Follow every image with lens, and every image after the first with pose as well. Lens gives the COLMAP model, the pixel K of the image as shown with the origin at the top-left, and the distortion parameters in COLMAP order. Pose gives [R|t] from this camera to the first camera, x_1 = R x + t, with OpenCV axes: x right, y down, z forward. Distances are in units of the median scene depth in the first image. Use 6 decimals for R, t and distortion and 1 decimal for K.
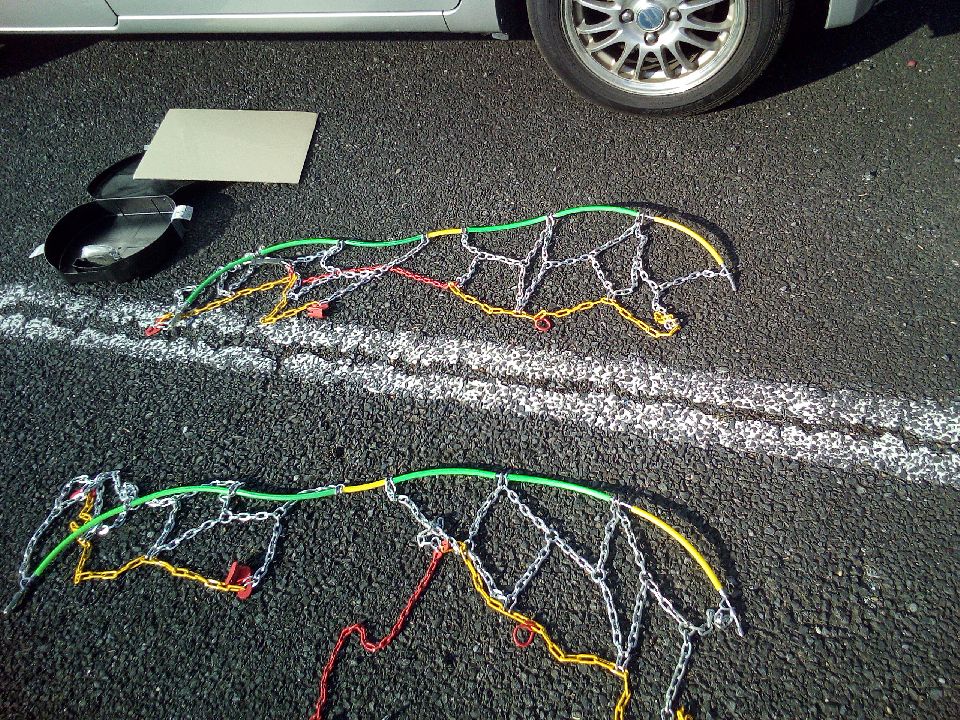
lens RADIAL K [[739.1, 0, 483.0], [0, 739.1, 361.2], [0, 0, 1]] dist [0.038508, -0.051951]
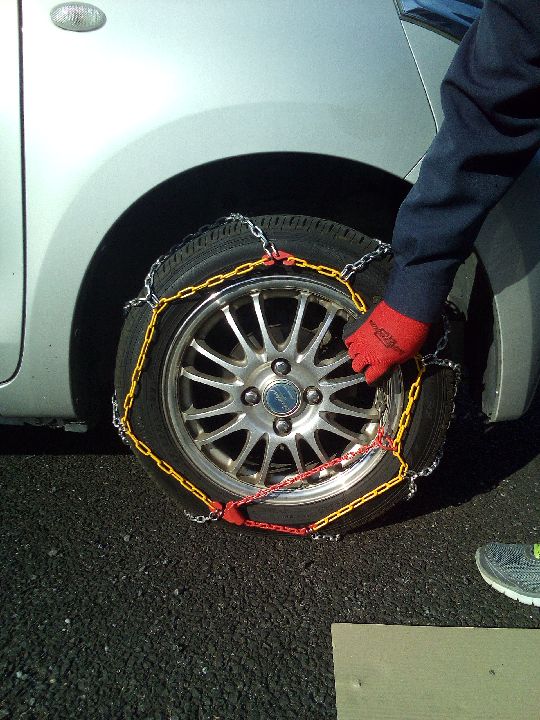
lens RADIAL K [[554.3, 0, 264.4], [0, 554.3, 358.7], [0, 0, 1]] dist [0.038508, -0.051951]
pose [[0.952302, 0.108916, 0.285060, 0.040119], [0.109797, 0.749281, -0.653087, -0.118607], [-0.284722, 0.653234, 0.701583, 0.560054]]
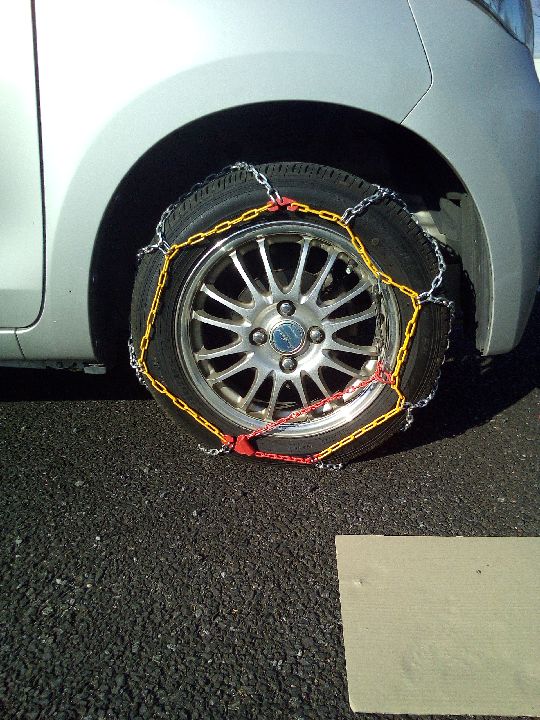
lens RADIAL K [[554.3, 0, 264.6], [0, 554.3, 352.8], [0, 0, 1]] dist [0.038508, -0.051951]
pose [[0.955183, 0.073158, 0.286833, 0.027259], [0.120686, 0.788546, -0.603018, -0.082177], [-0.270296, 0.610609, 0.744377, 0.544801]]
